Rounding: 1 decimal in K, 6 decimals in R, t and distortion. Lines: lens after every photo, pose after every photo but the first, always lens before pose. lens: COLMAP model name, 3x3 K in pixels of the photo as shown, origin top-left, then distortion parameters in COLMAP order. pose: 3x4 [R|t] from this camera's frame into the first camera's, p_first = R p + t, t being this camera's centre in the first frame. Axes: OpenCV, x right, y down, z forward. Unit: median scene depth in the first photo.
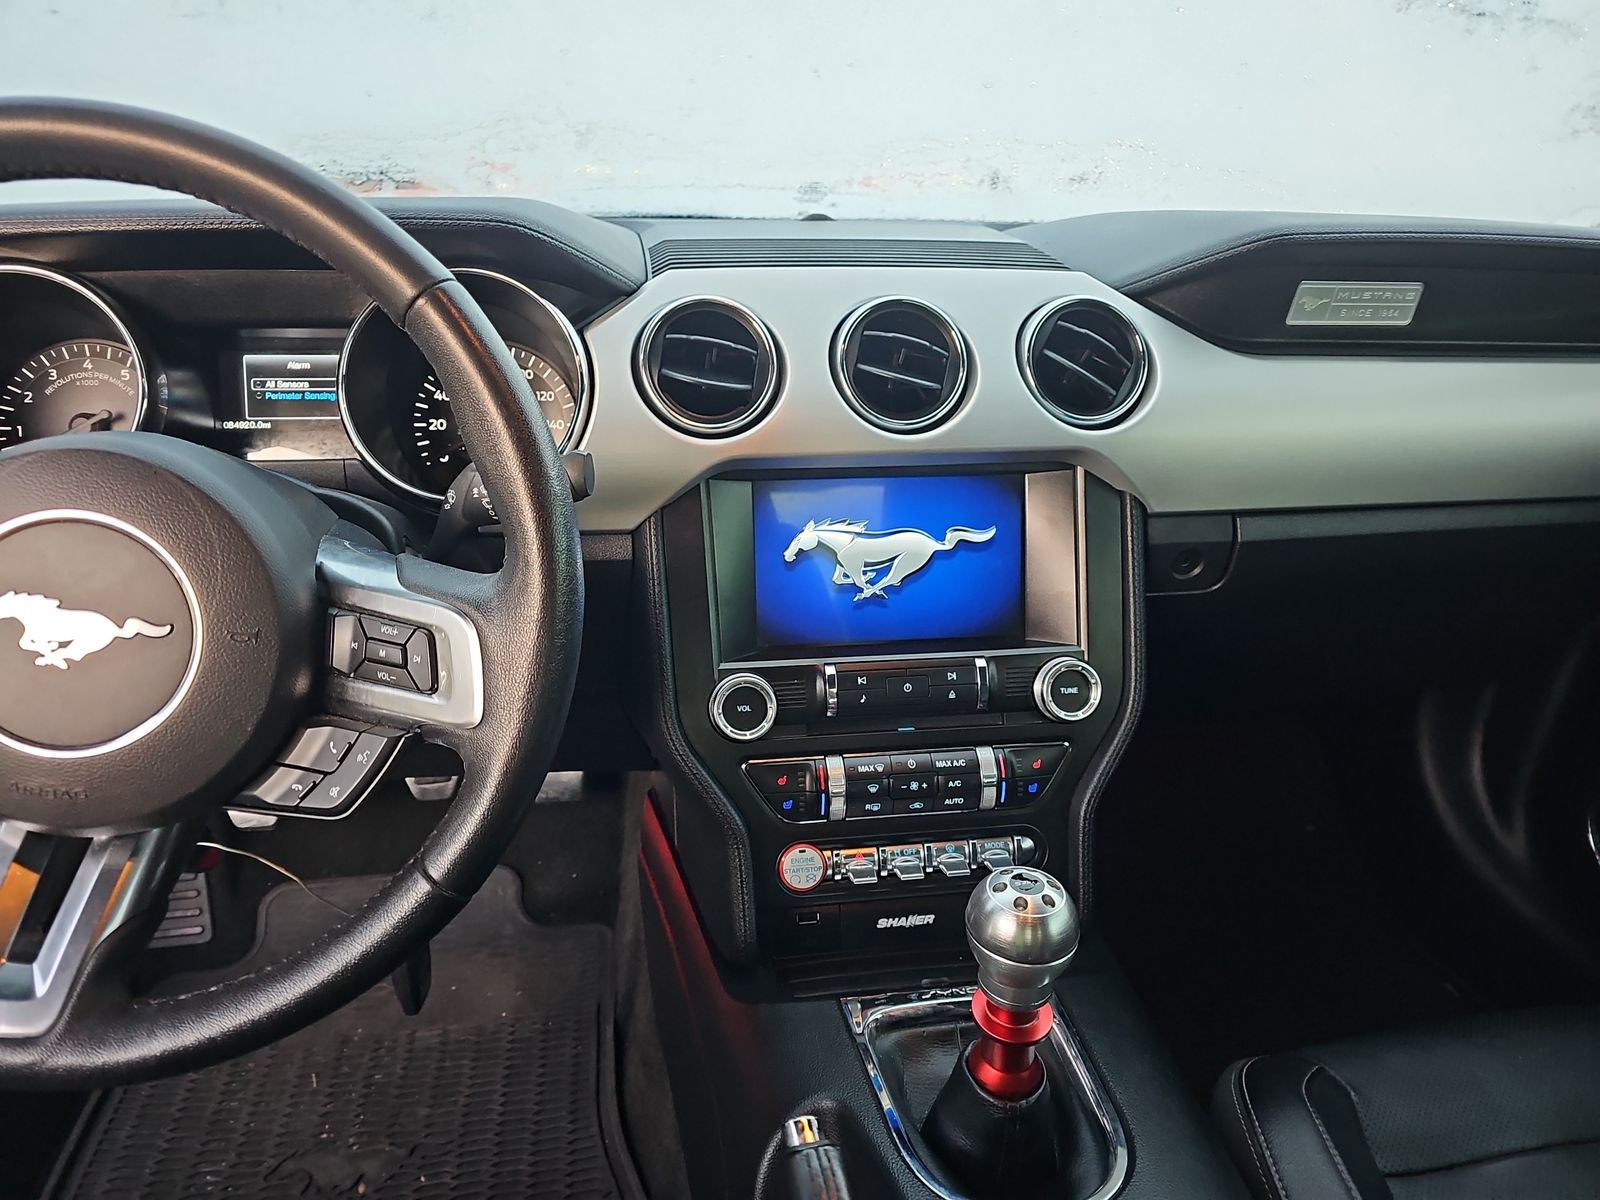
lens RADIAL K [[1037.6, 0, 806.4], [0, 1037.6, 623.3], [0, 0, 1]] dist [0.038682, -0.027746]
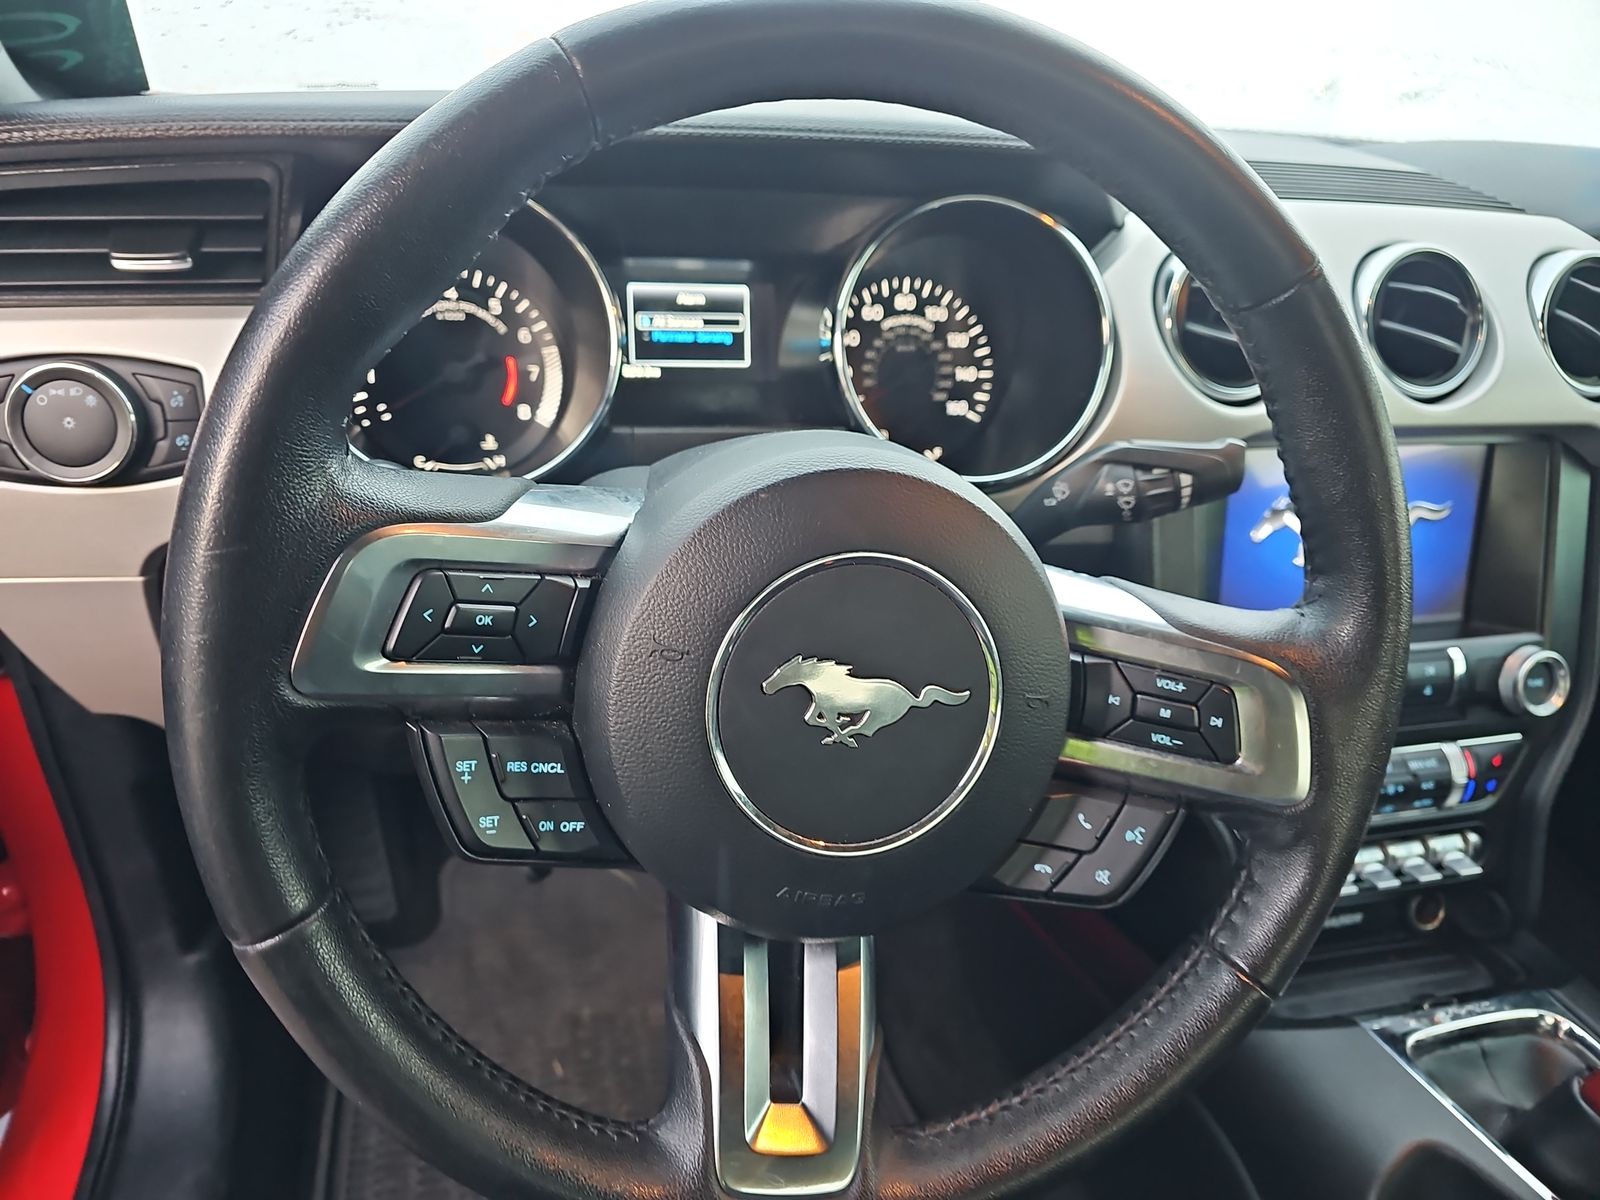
lens RADIAL K [[1037.6, 0, 806.4], [0, 1037.6, 623.3], [0, 0, 1]] dist [0.038682, -0.027746]
pose [[0.993878, 0.001221, 0.110476, -0.518264], [-0.013027, 0.994260, 0.106198, -0.083270], [-0.109713, -0.106987, 0.988189, 0.150051]]
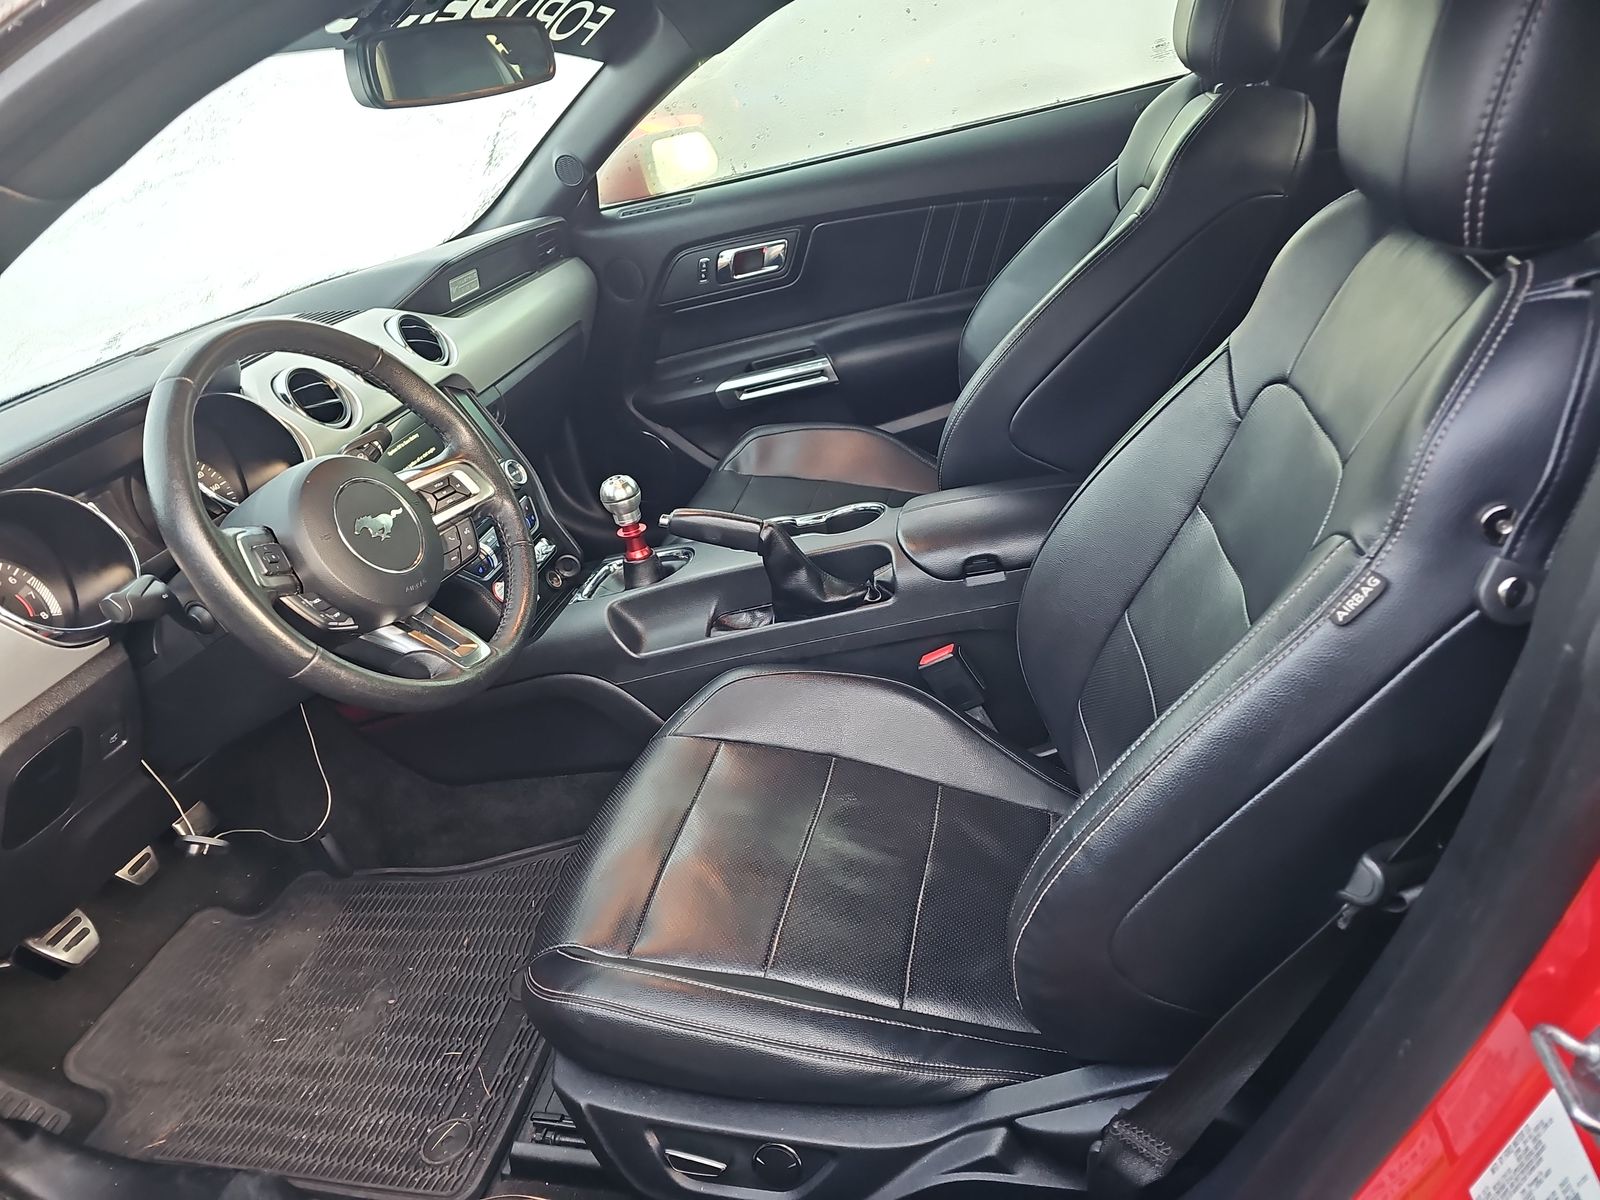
lens RADIAL K [[1037.6, 0, 806.4], [0, 1037.6, 623.3], [0, 0, 1]] dist [0.038682, -0.027746]
pose [[0.346817, -0.541284, 0.765983, -1.414400], [0.554672, 0.776923, 0.297875, 0.001669], [-0.756345, 0.321561, 0.569685, -0.619344]]
